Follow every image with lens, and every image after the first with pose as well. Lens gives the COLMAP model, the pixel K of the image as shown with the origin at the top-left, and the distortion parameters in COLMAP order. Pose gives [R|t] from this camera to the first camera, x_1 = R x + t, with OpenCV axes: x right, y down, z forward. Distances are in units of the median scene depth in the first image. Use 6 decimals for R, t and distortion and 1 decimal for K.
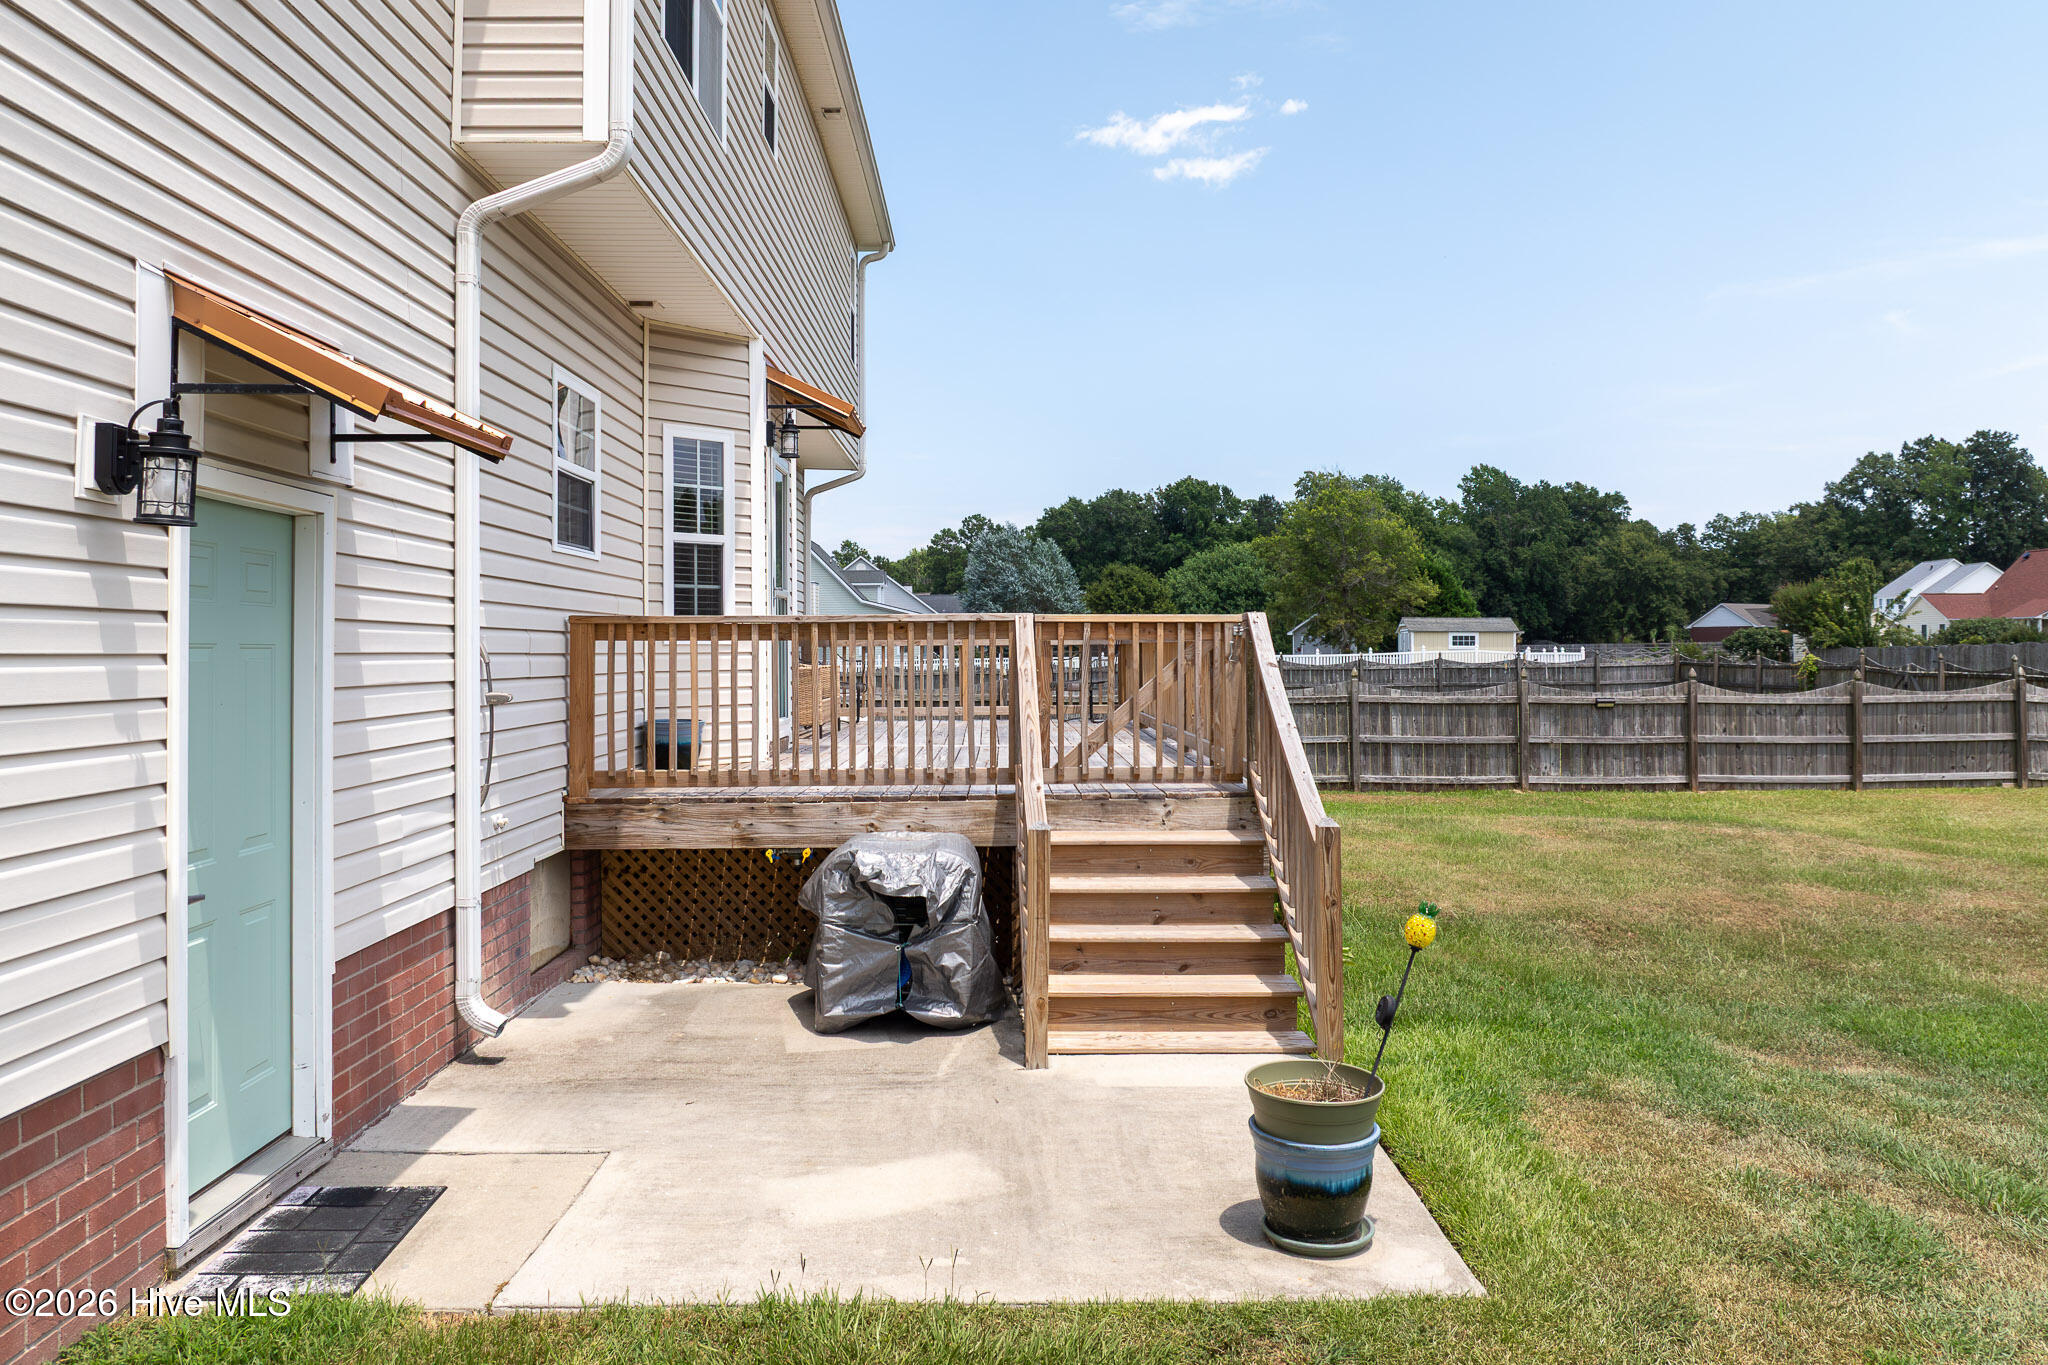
lens RADIAL K [[1451.5, 0, 1028.1], [0, 1451.5, 618.5], [0, 0, 1]] dist [-0.038030, 0.004768]
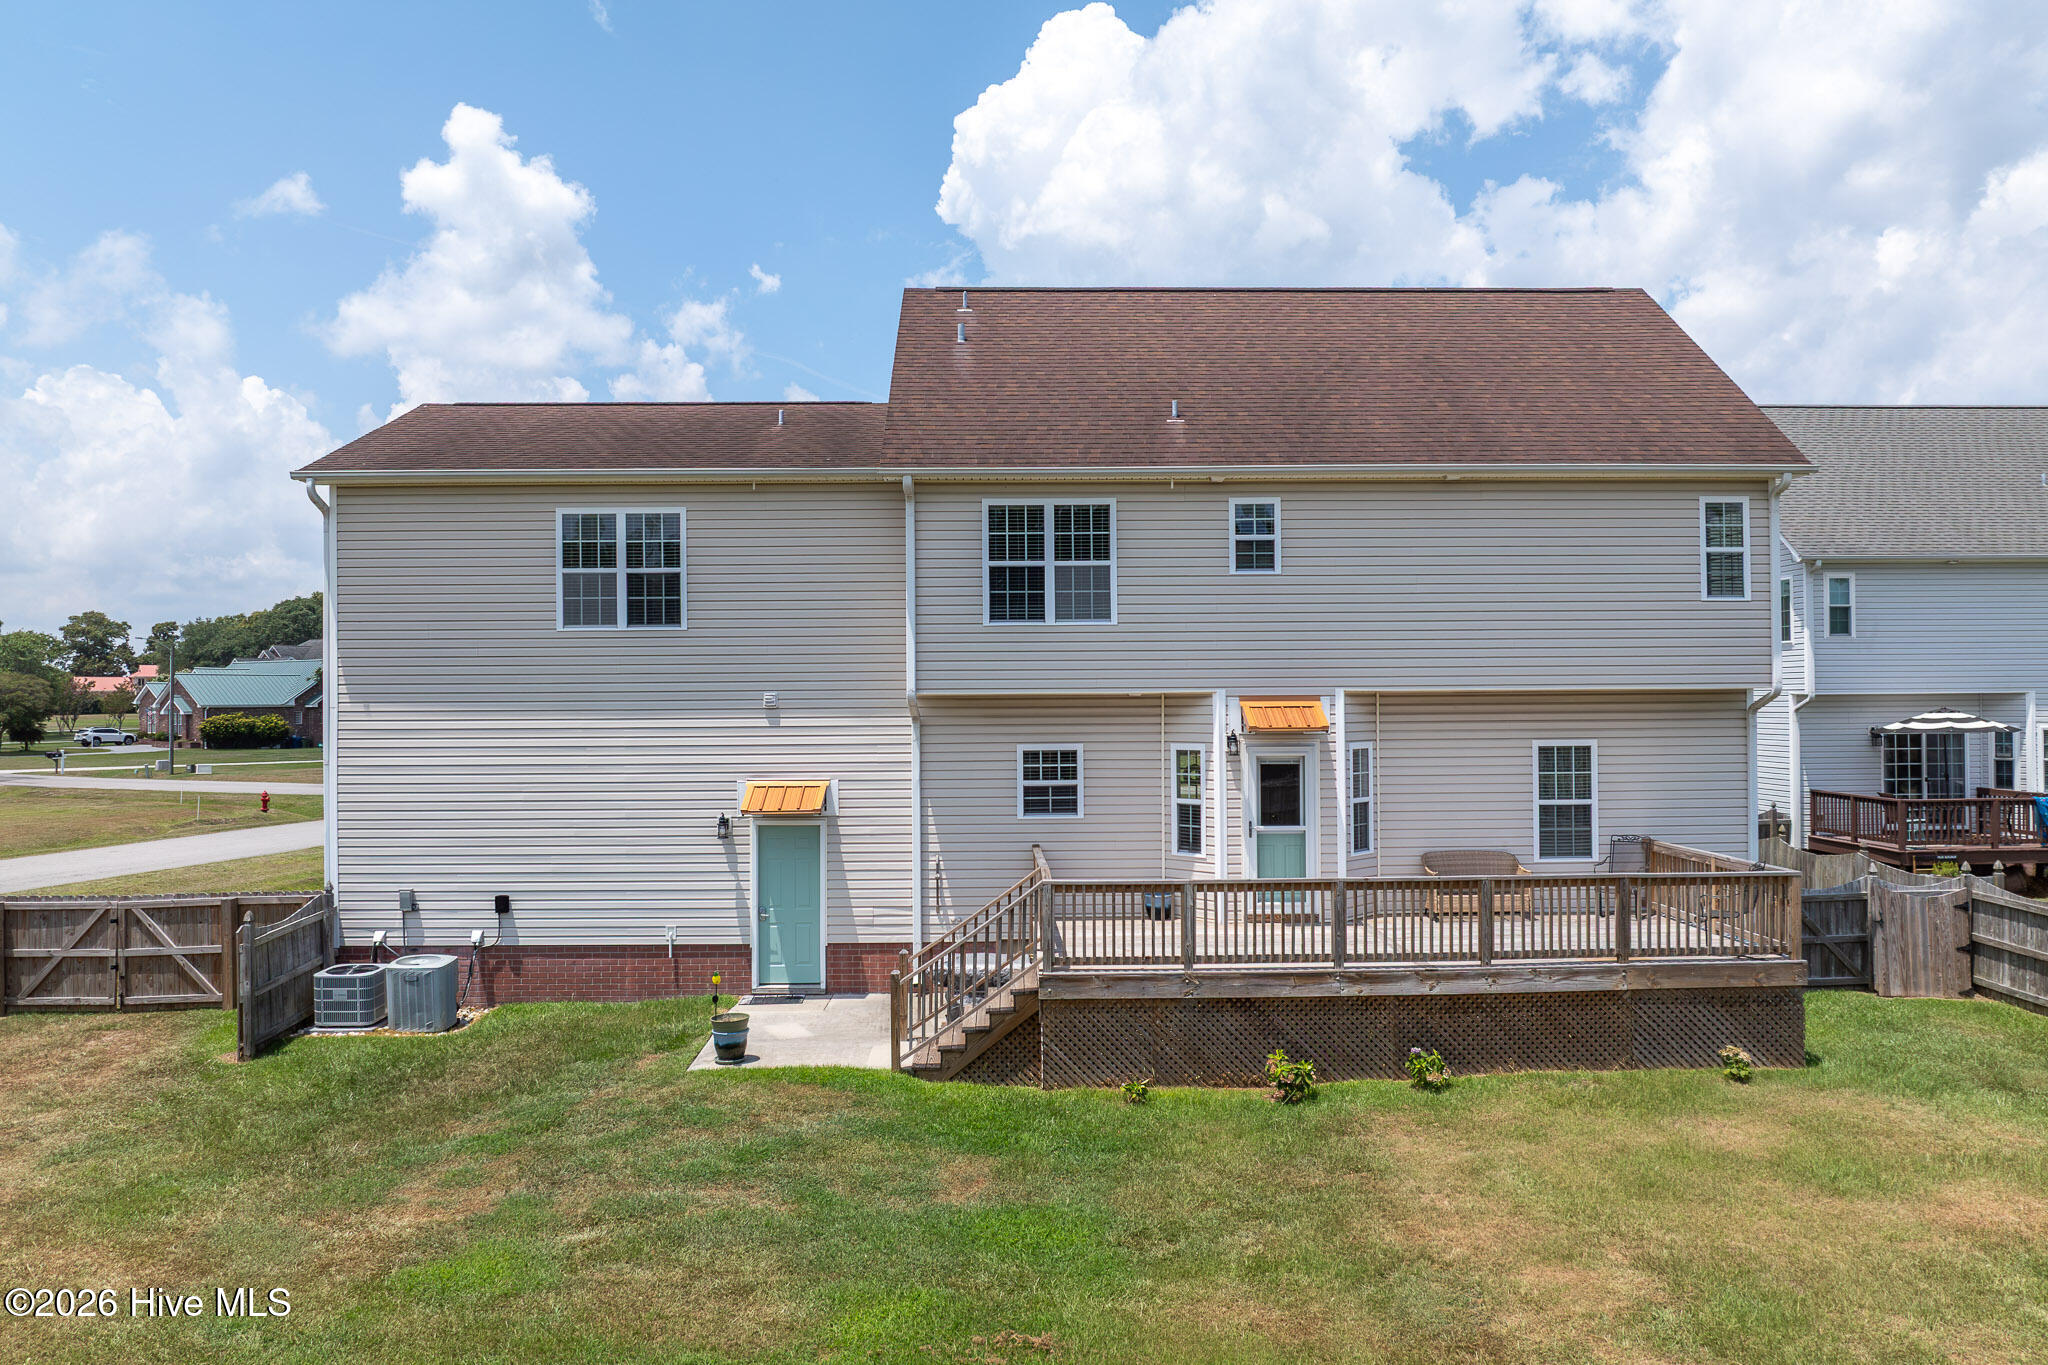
lens RADIAL K [[1442.9, 0, 1027.0], [0, 1442.9, 670.2], [0, 0, 1]] dist [-0.029480, -0.010037]
pose [[-0.003273, -0.011724, -0.999926, 0.181428], [0.029613, 0.999492, -0.011816, -0.022859], [0.999556, -0.029649, -0.002925, 0.085091]]
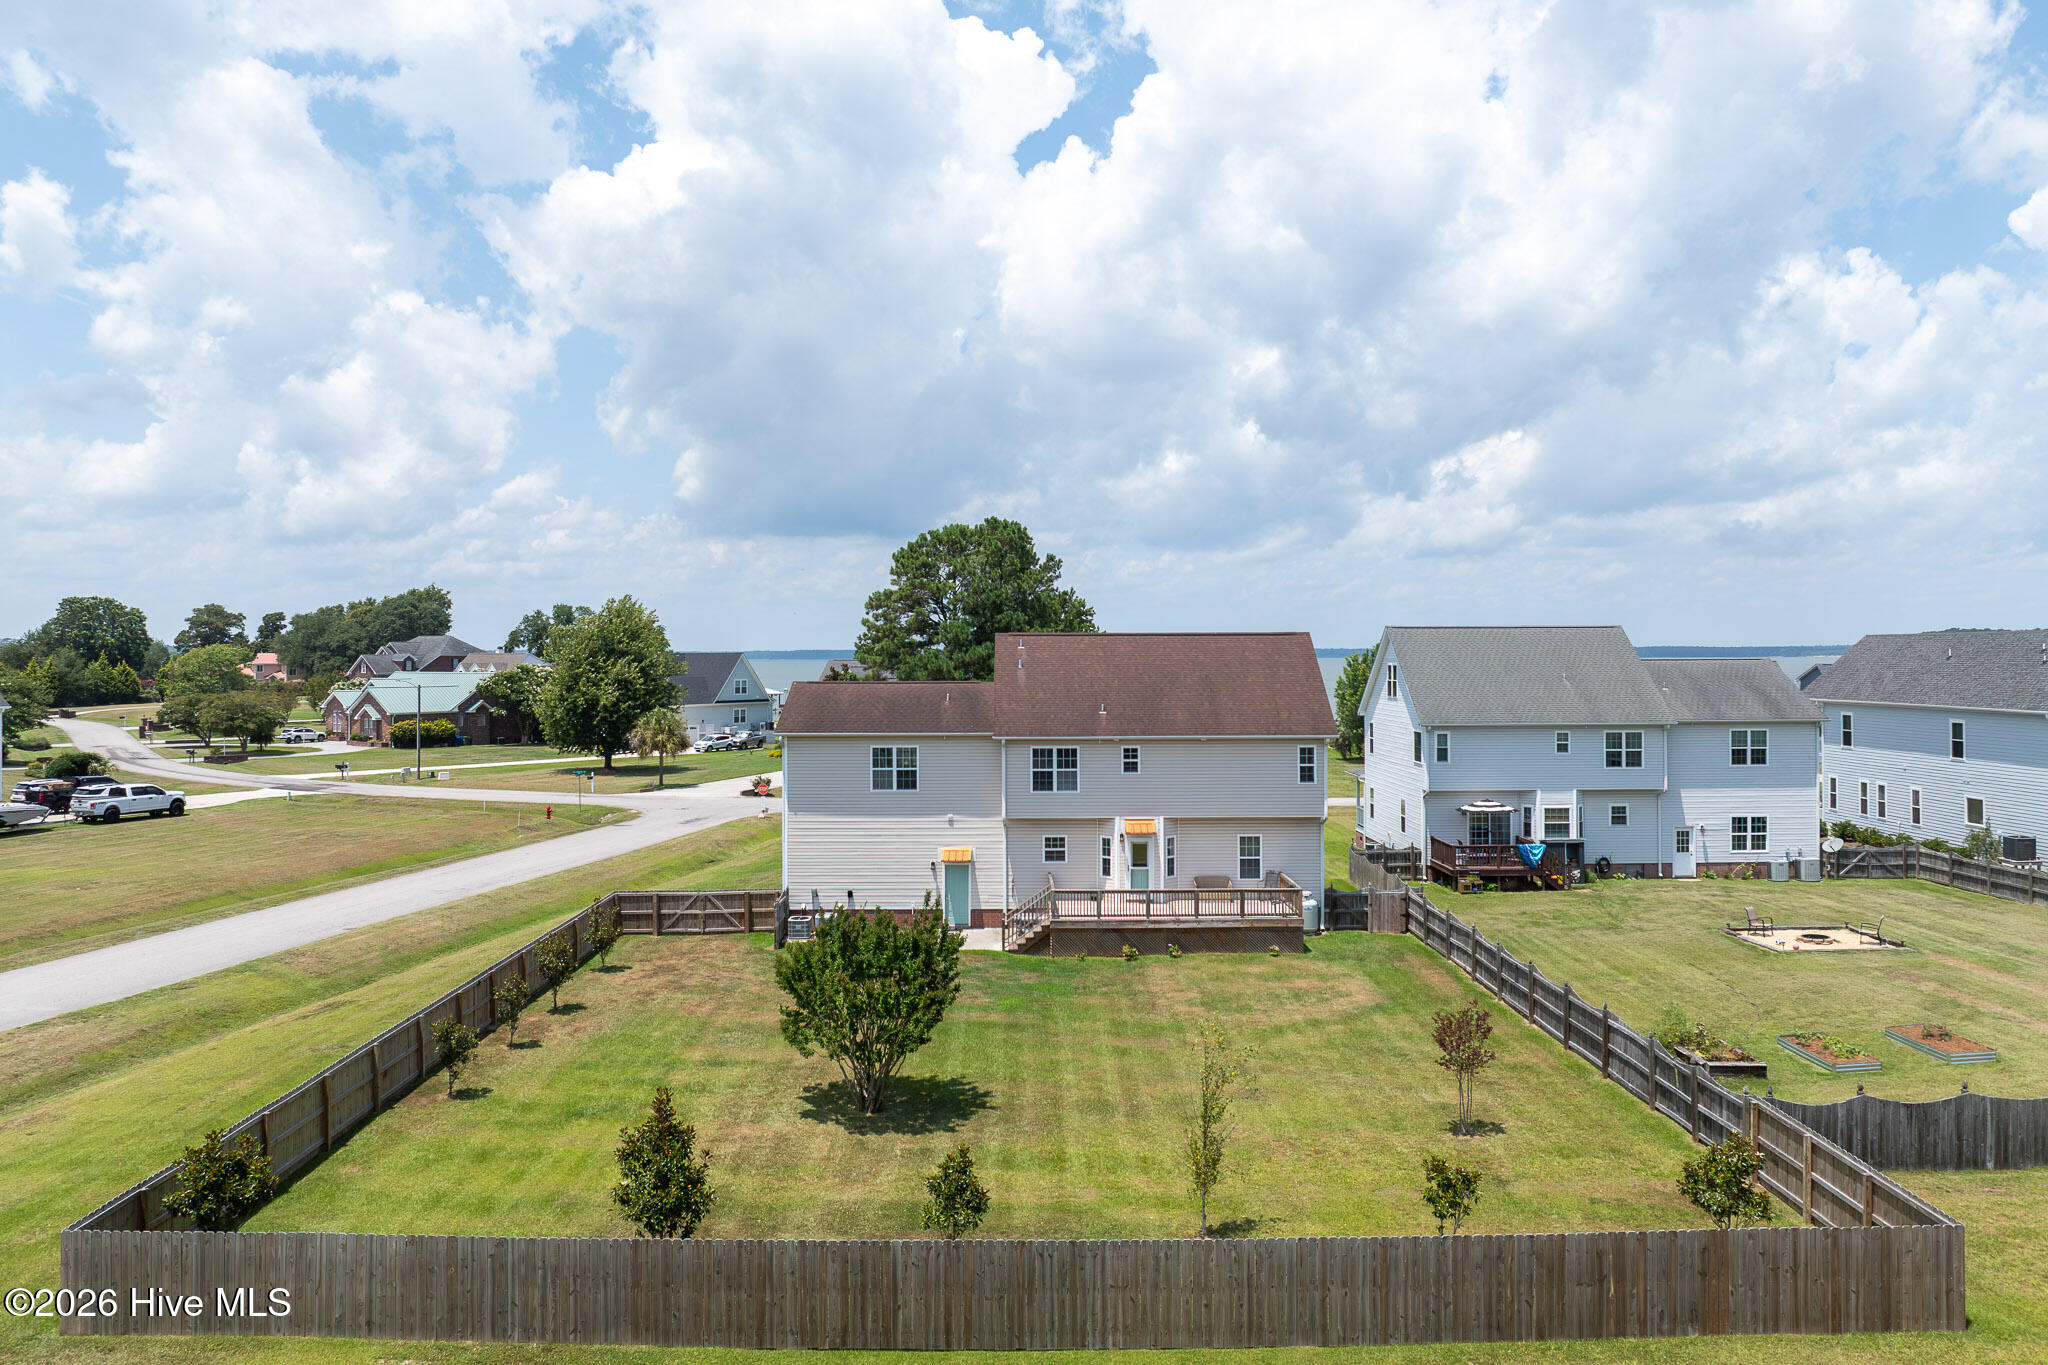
lens RADIAL K [[1445.7, 0, 1026.5], [0, 1445.7, 626.3], [0, 0, 1]] dist [-0.037539, 0.006309]
pose [[-0.014967, -0.014184, -0.999787, 0.530187], [0.025075, 0.999580, -0.014556, -0.087025], [0.999574, -0.025288, -0.014605, 0.086718]]
